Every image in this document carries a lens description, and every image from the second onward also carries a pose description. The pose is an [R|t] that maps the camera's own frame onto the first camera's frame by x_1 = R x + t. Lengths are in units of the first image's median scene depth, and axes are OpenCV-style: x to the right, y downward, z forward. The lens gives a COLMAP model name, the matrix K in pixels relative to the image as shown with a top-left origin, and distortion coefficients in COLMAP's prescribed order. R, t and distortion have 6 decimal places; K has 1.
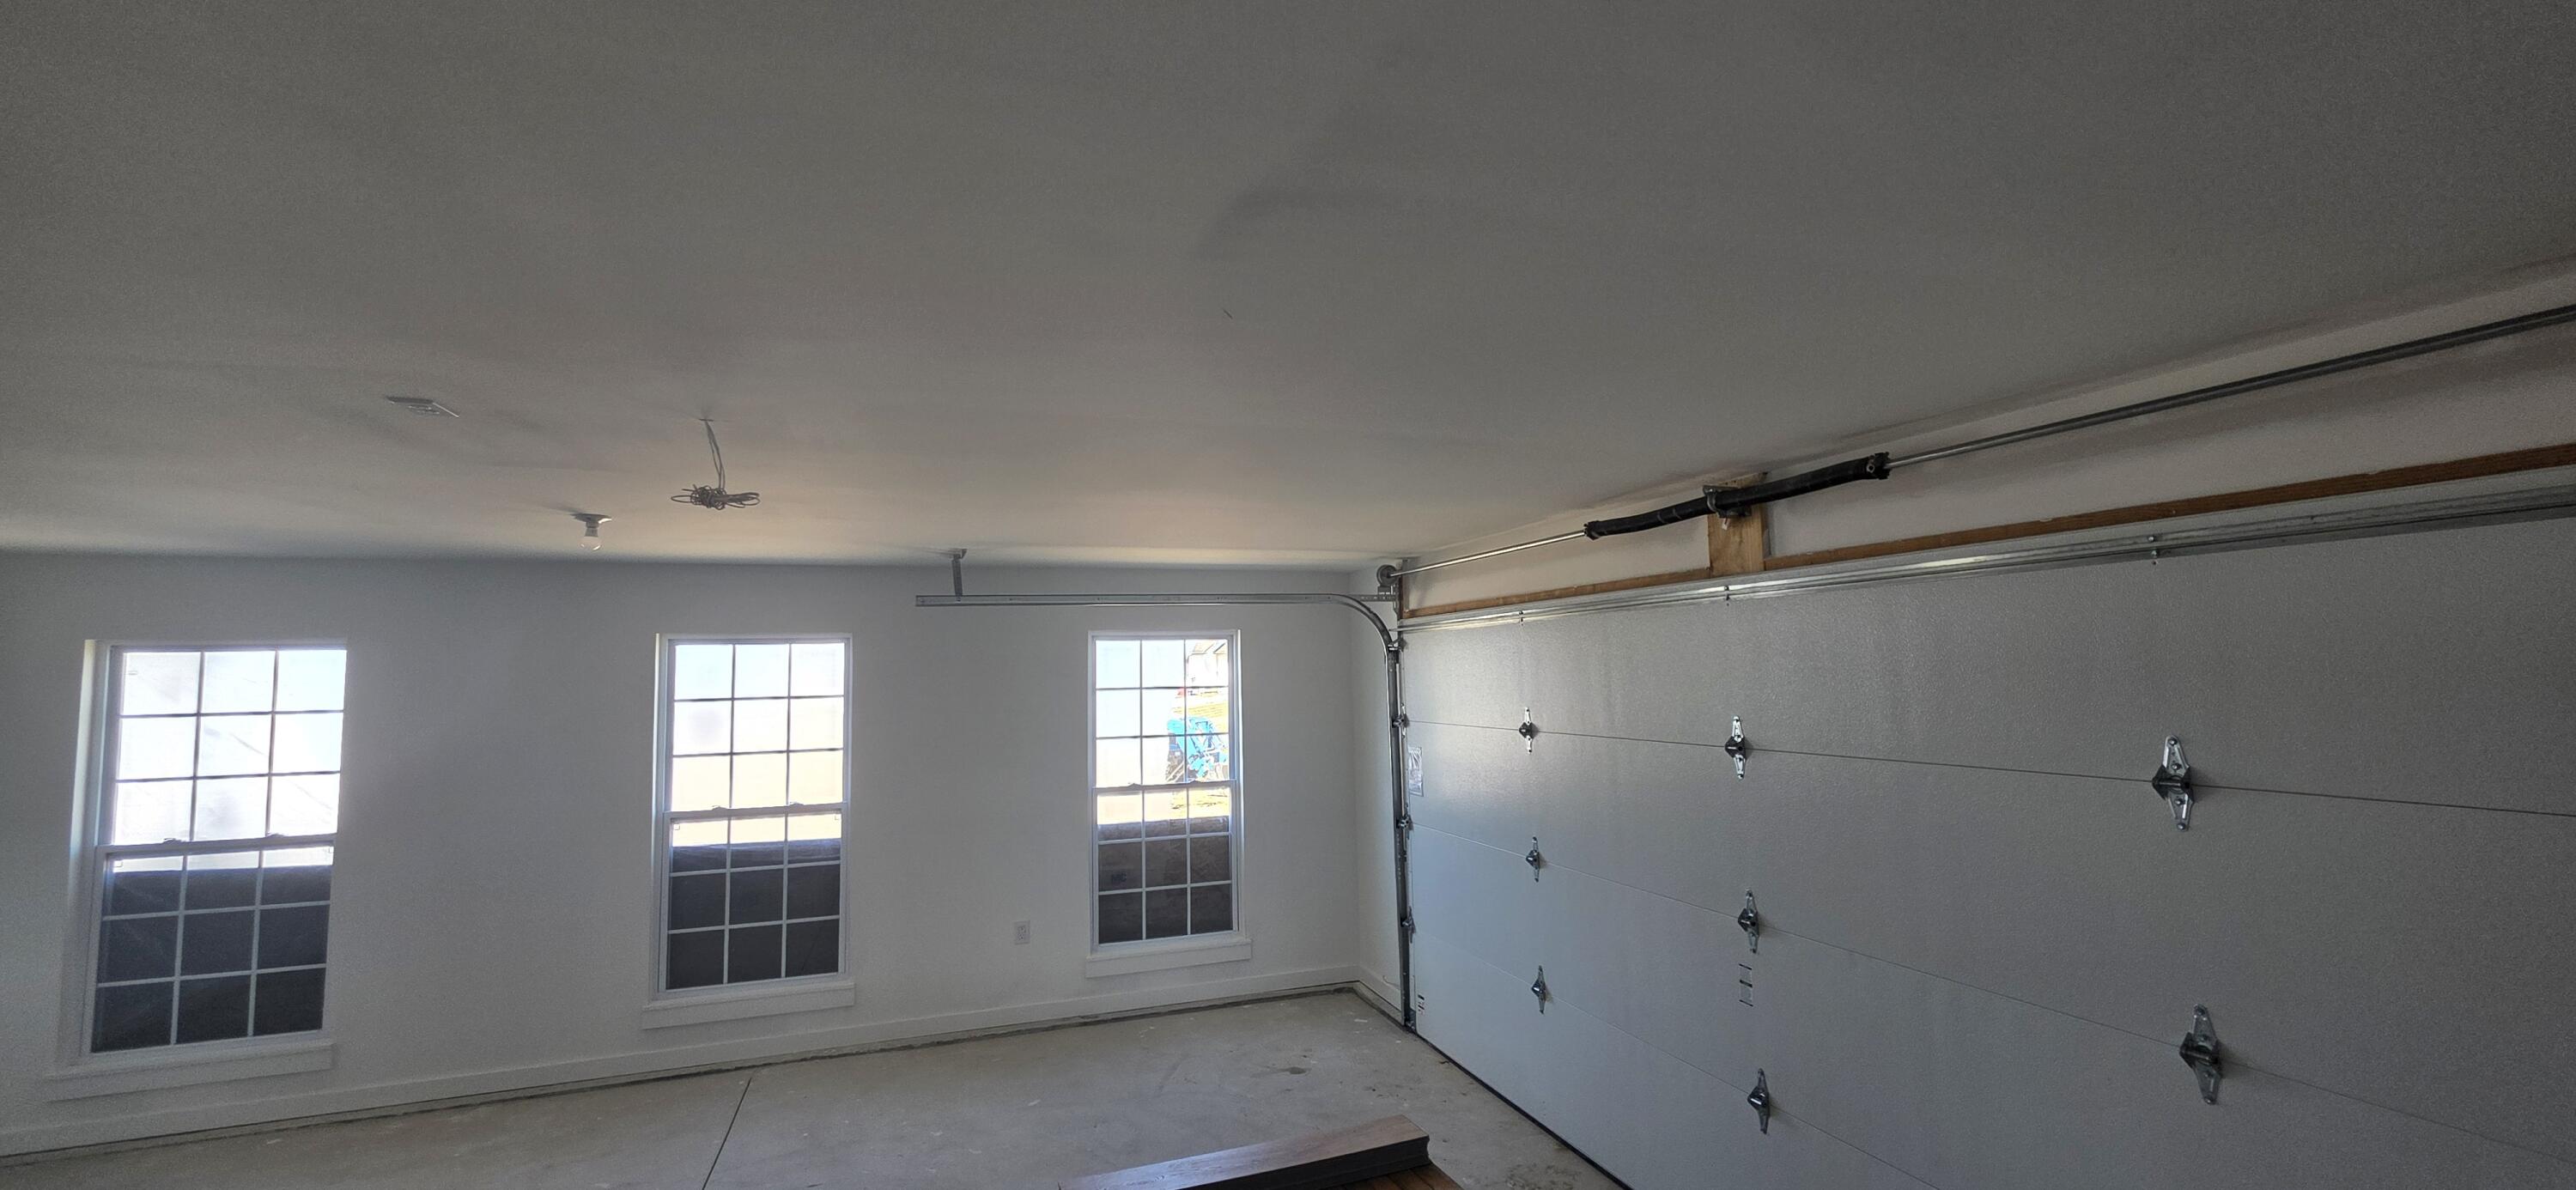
lens RADIAL K [[1057.7, 0, 1286.9], [0, 1057.7, 610.6], [0, 0, 1]] dist [0.013604, -0.000064]
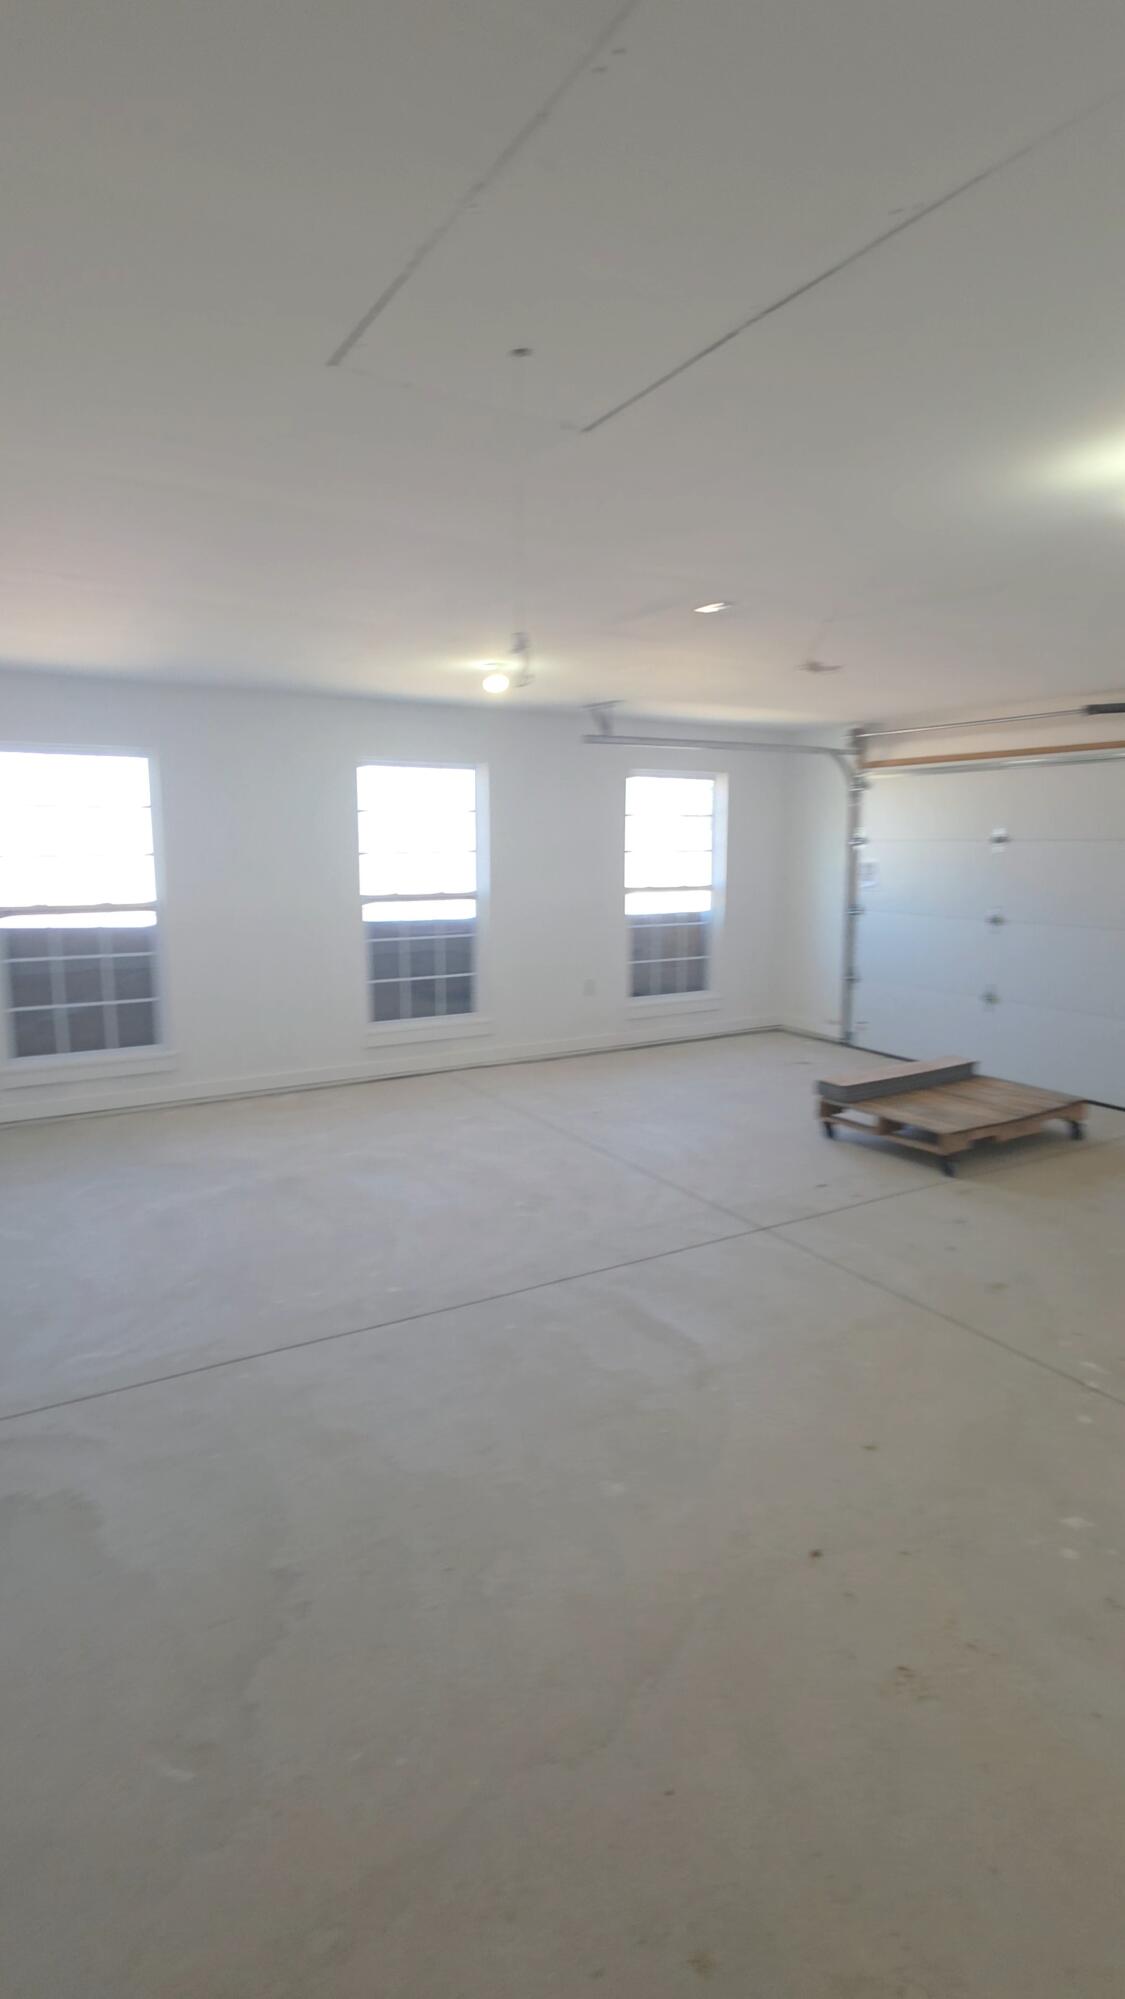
lens RADIAL K [[936.5, 0, 561.8], [0, 936.5, 1014.6], [0, 0, 1]] dist [0.004363, 0.000014]
pose [[0.983550, 0.000915, 0.180633, -0.515556], [-0.050982, 0.960739, 0.272729, 0.001869], [-0.173291, -0.277452, 0.944982, -0.176227]]
